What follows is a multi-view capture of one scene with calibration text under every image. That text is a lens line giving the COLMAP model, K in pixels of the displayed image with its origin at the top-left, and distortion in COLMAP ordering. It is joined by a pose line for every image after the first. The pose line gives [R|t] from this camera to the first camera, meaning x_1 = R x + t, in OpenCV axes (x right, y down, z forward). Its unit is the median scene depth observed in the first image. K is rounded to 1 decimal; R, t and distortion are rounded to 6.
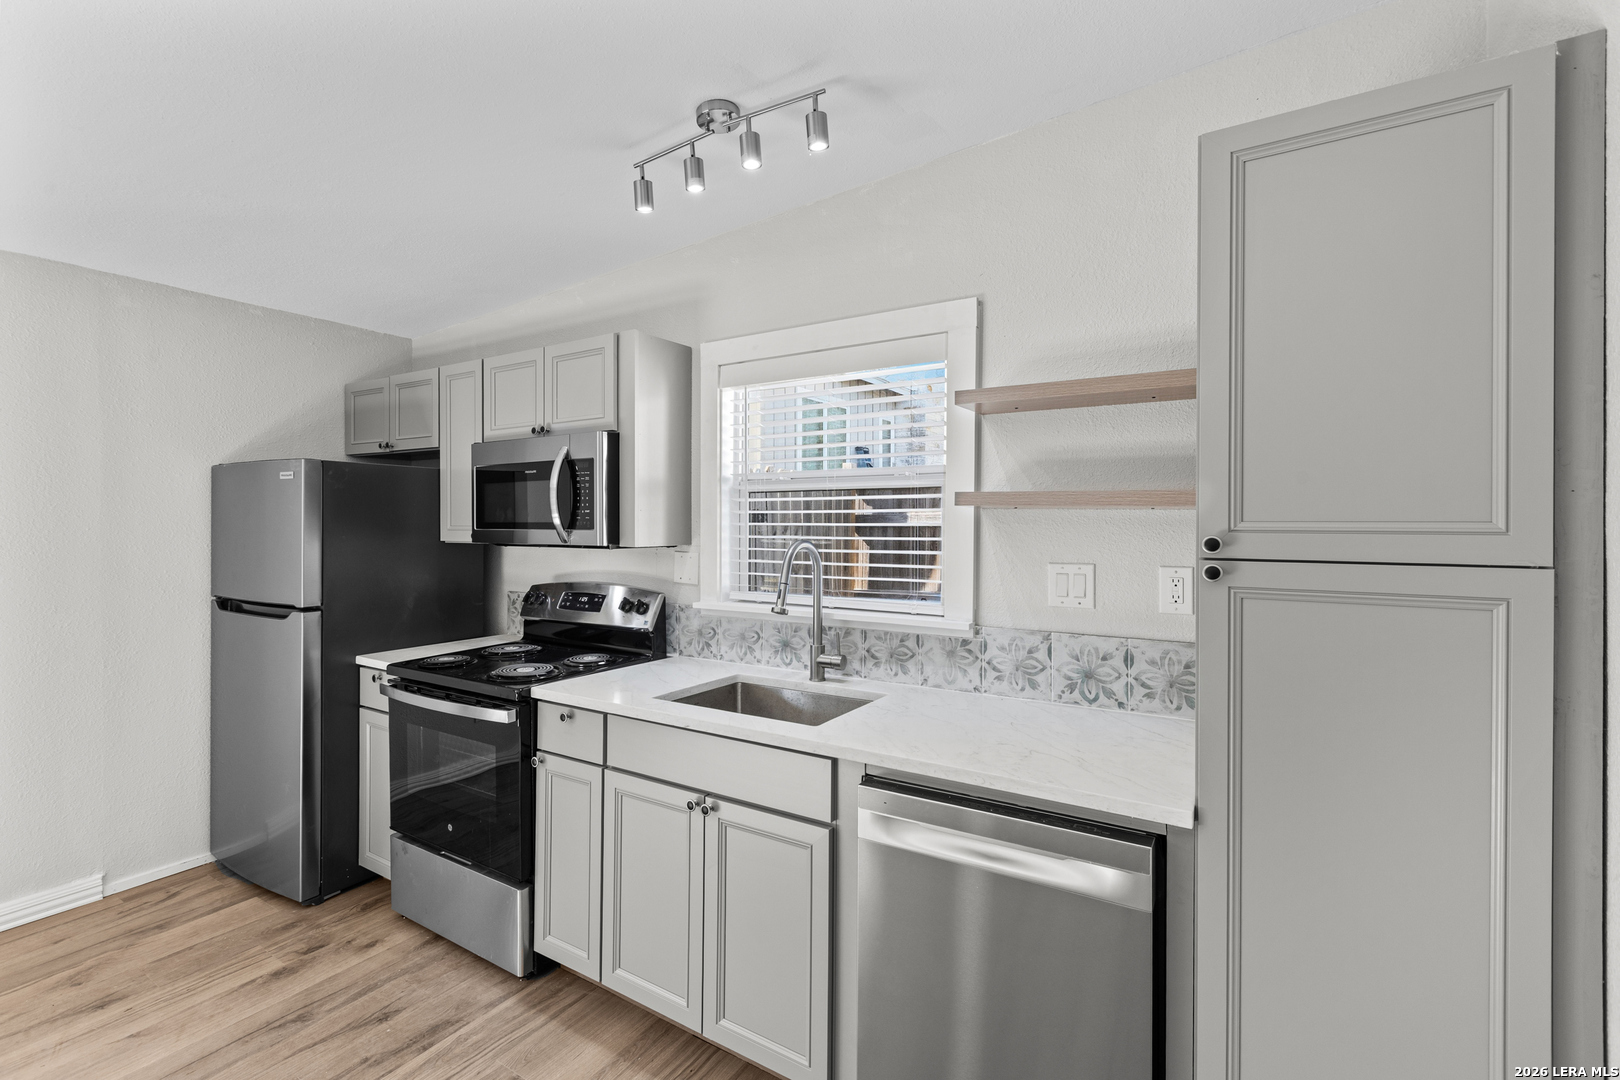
lens RADIAL K [[720.8, 0, 804.6], [0, 720.8, 522.5], [0, 0, 1]] dist [-0.001294, -0.000857]
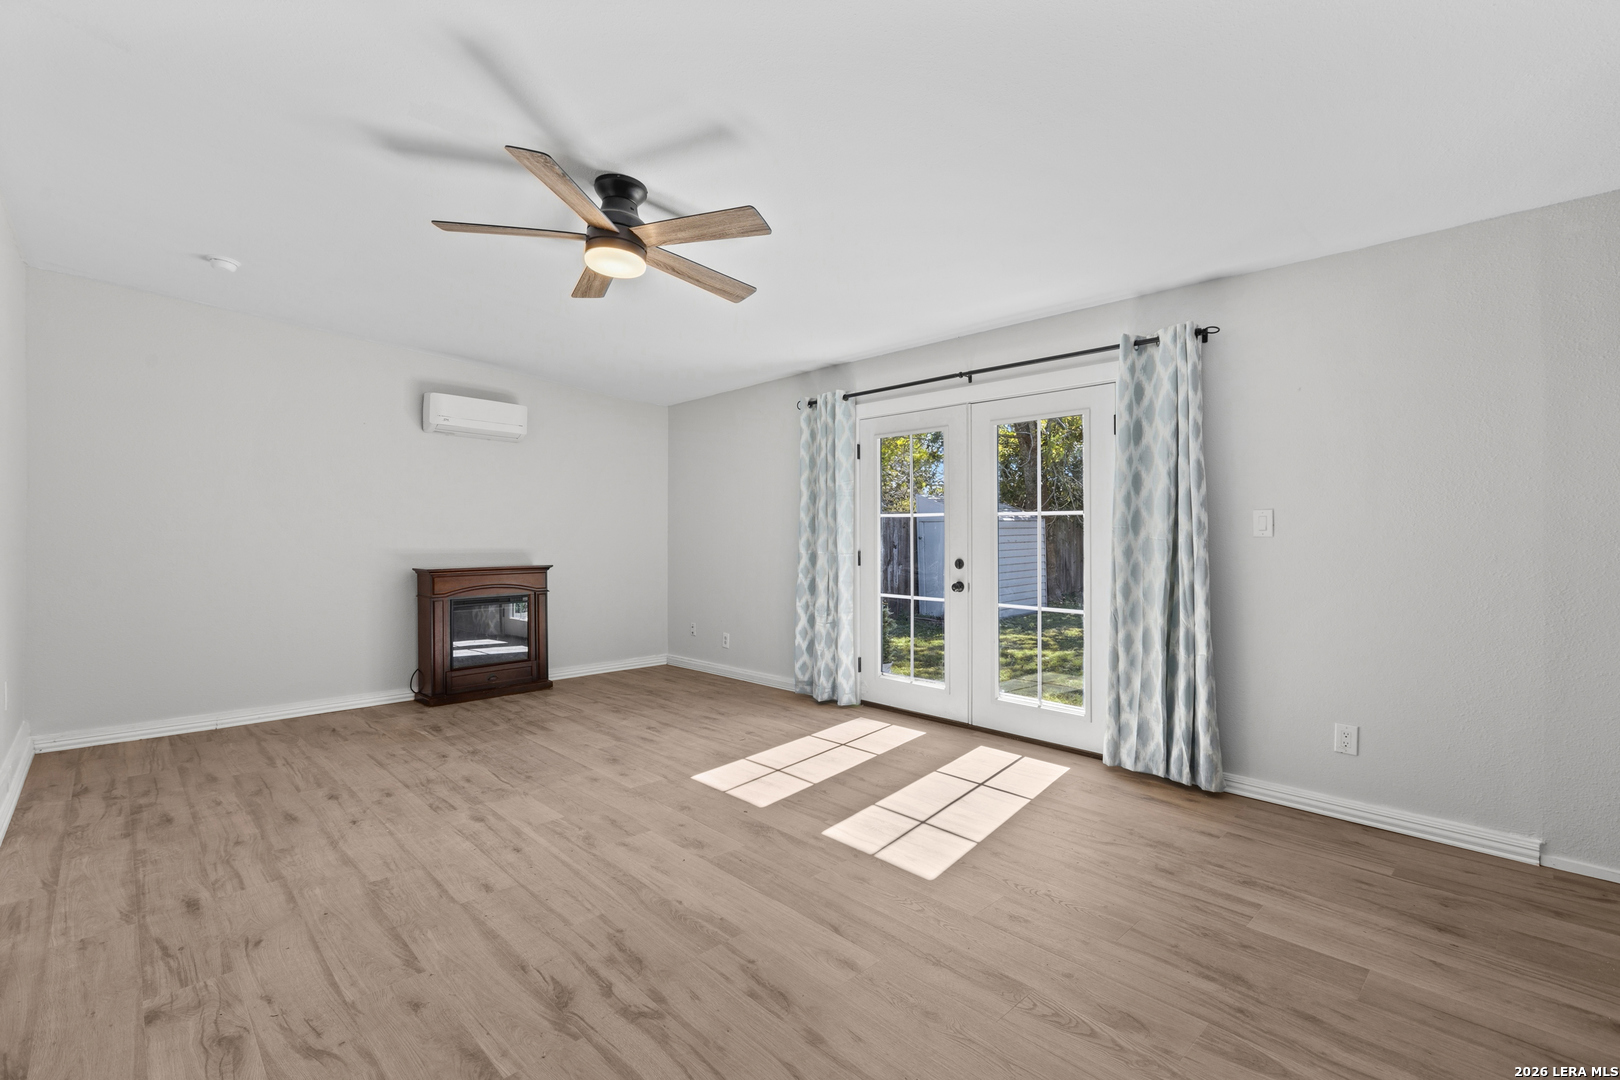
lens RADIAL K [[725.6, 0, 792.6], [0, 725.6, 532.9], [0, 0, 1]] dist [0.000956, -0.000456]
pose [[-0.249213, 0.000646, -0.968448, 0.238772], [-0.004297, 0.999989, 0.001773, 0.100435], [0.968439, 0.004603, -0.249208, 0.331428]]
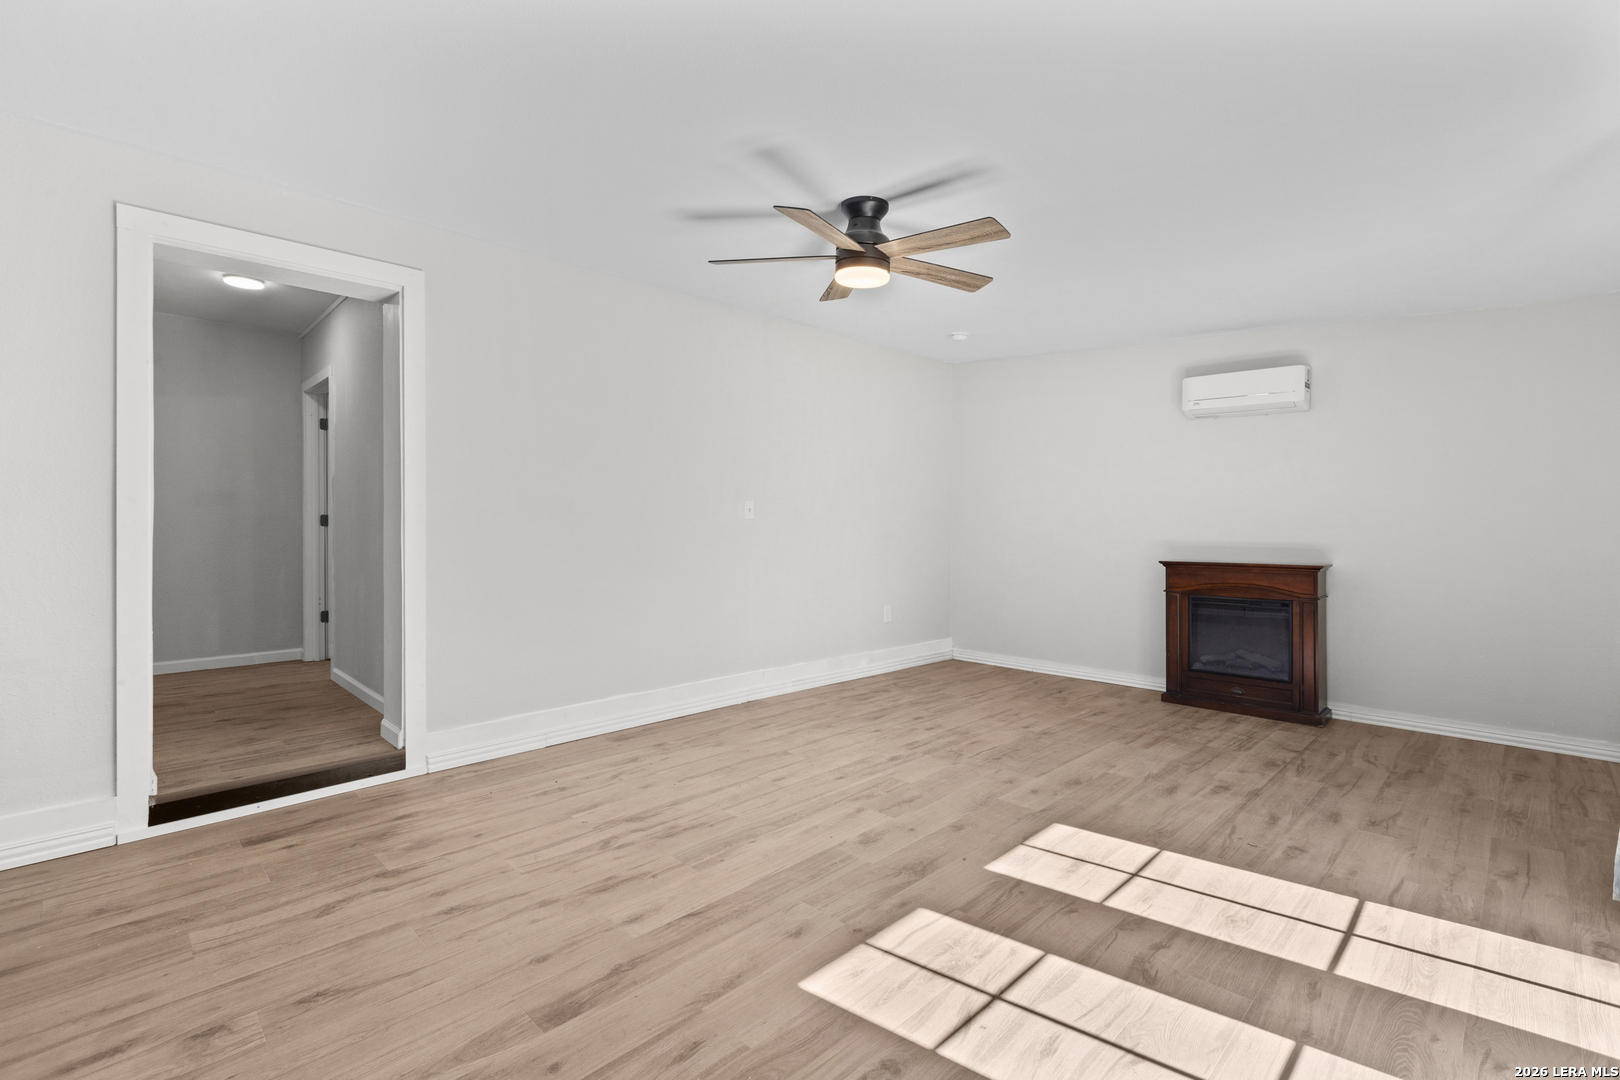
lens RADIAL K [[715.1, 0, 800.4], [0, 715.1, 519.8], [0, 0, 1]] dist [-0.000525, -0.000253]
pose [[-0.974805, 0.003820, 0.223028, -1.061145], [0.002729, 0.999983, -0.005200, 0.103689], [-0.223044, -0.004460, -0.974798, 1.053389]]
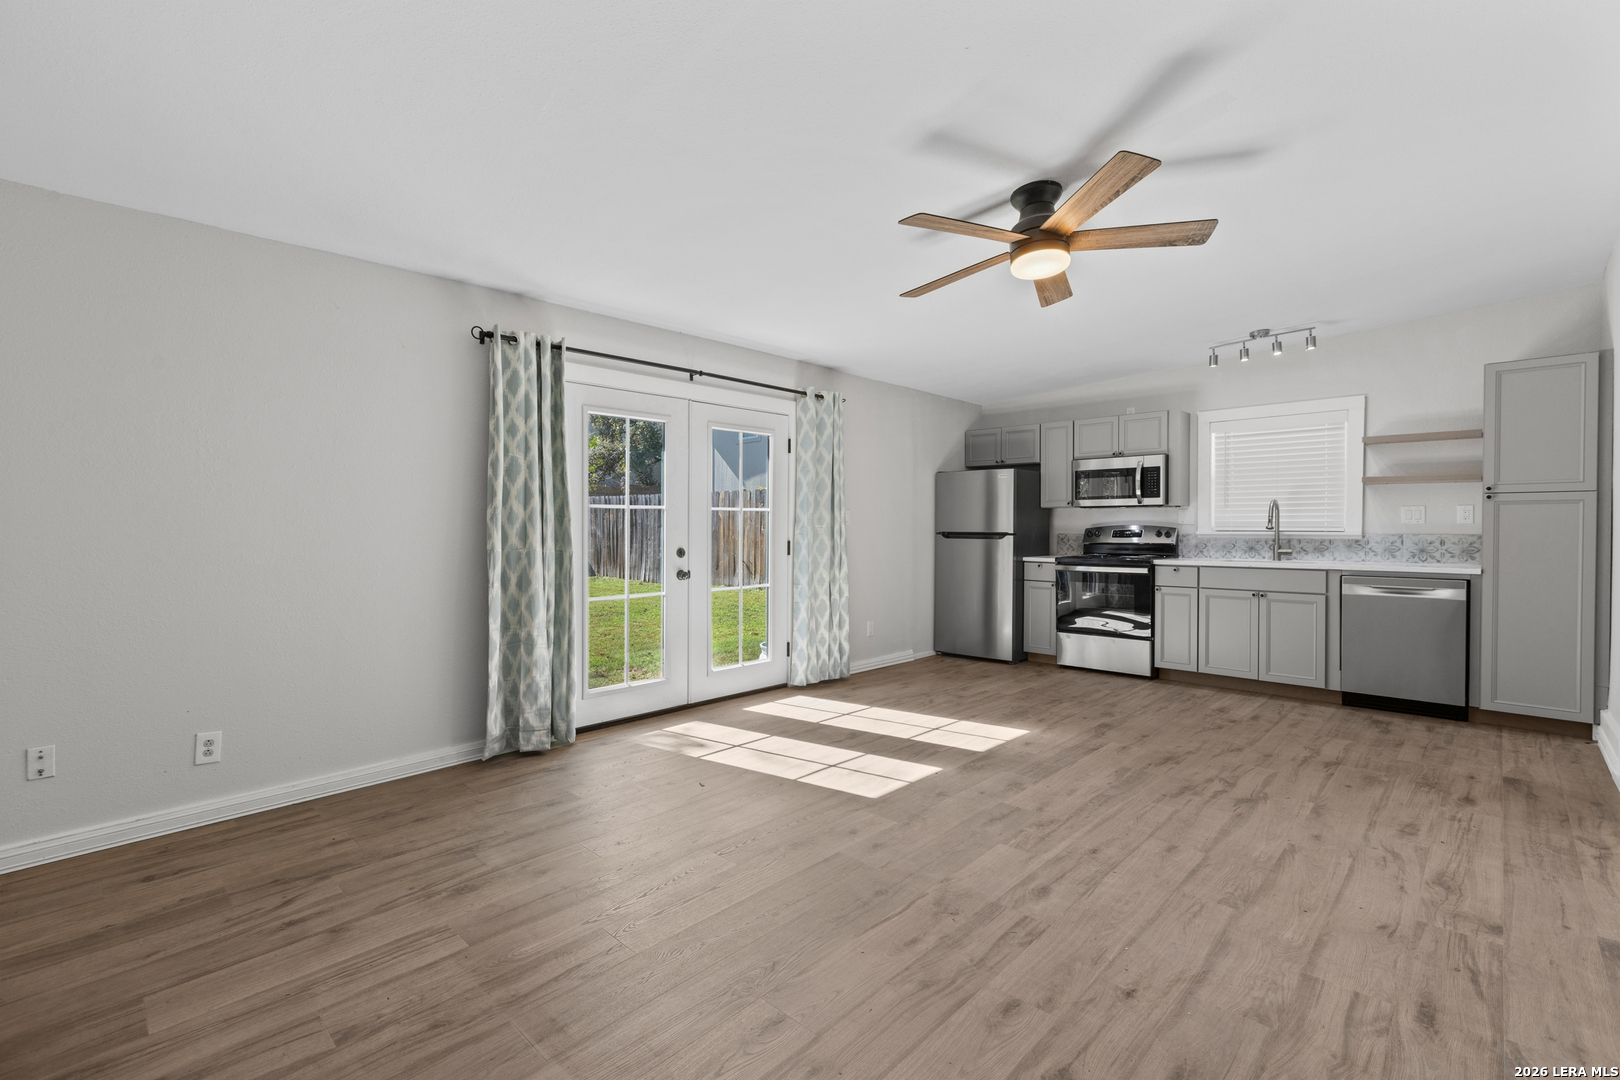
lens RADIAL K [[725.6, 0, 792.6], [0, 725.6, 532.9], [0, 0, 1]] dist [0.000956, -0.000456]
pose [[0.978279, 0.001423, -0.207288, -1.040823], [0.000068, 0.999974, 0.007186, 0.115678], [0.207293, -0.007044, 0.978254, -1.629501]]
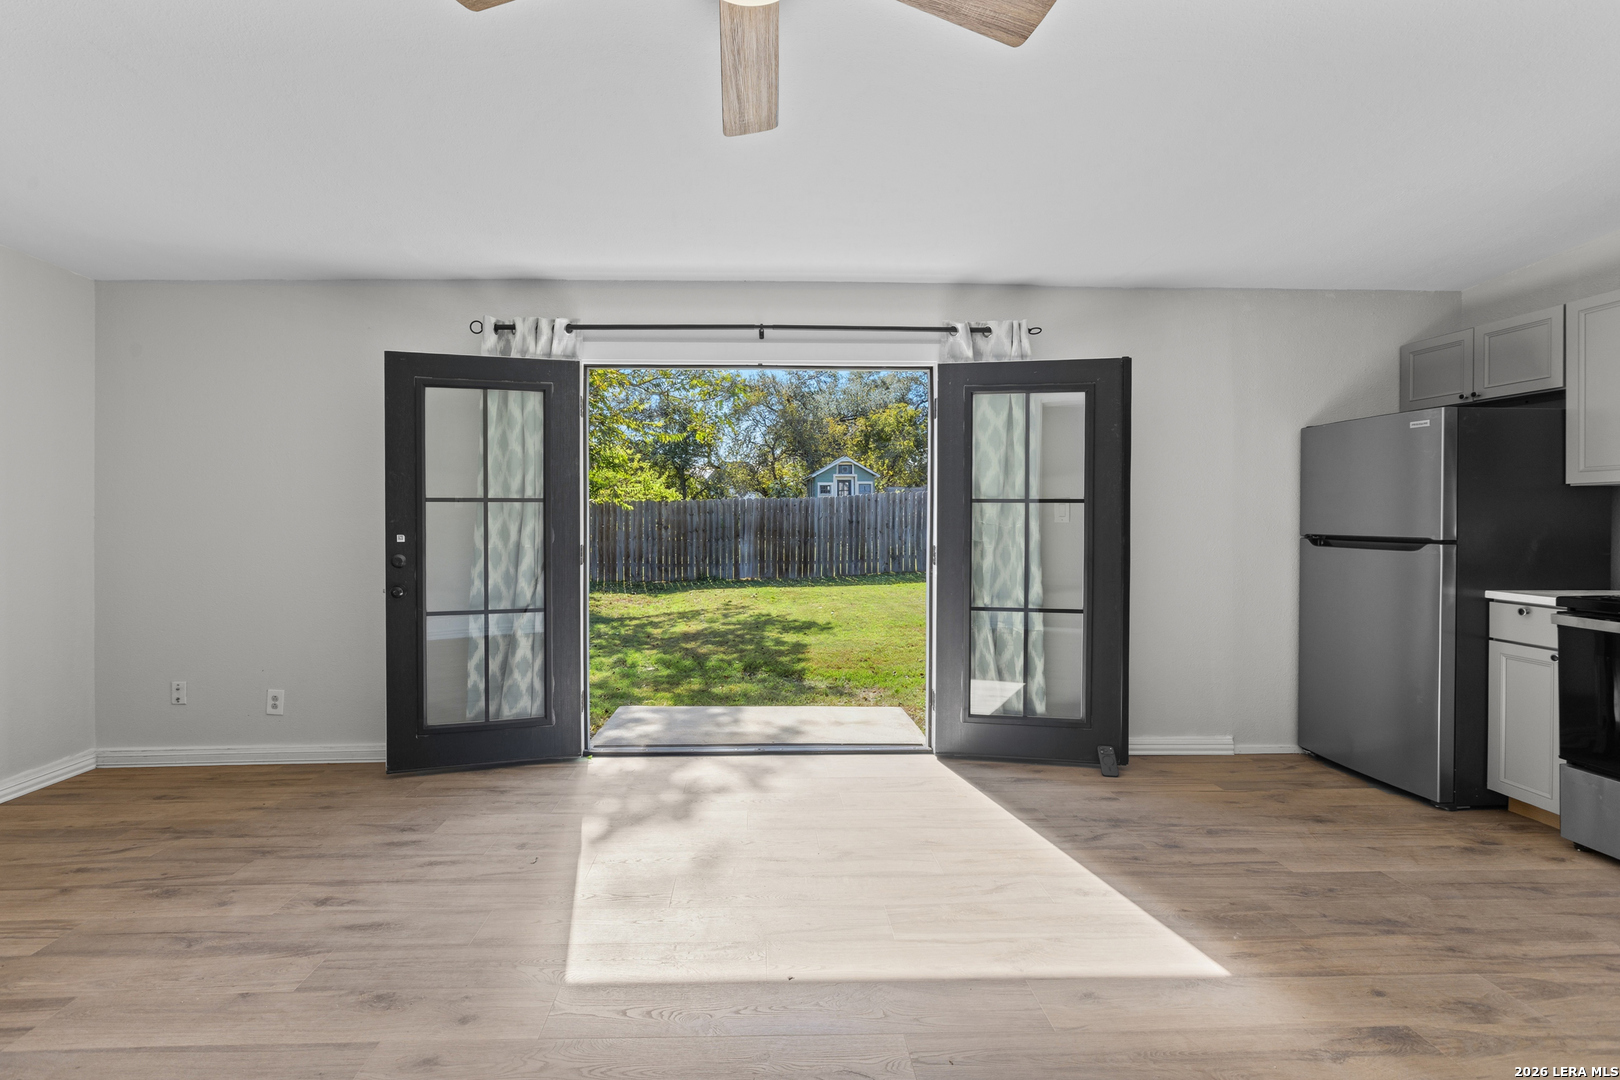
lens RADIAL K [[736.8, 0, 770.2], [0, 736.8, 522.2], [0, 0, 1]] dist [0.000627, -0.001132]
pose [[0.555348, 0.004533, -0.831606, -0.374043], [-0.002585, 0.999990, 0.003725, 0.102062], [0.831614, 0.000081, 0.555354, -0.578920]]
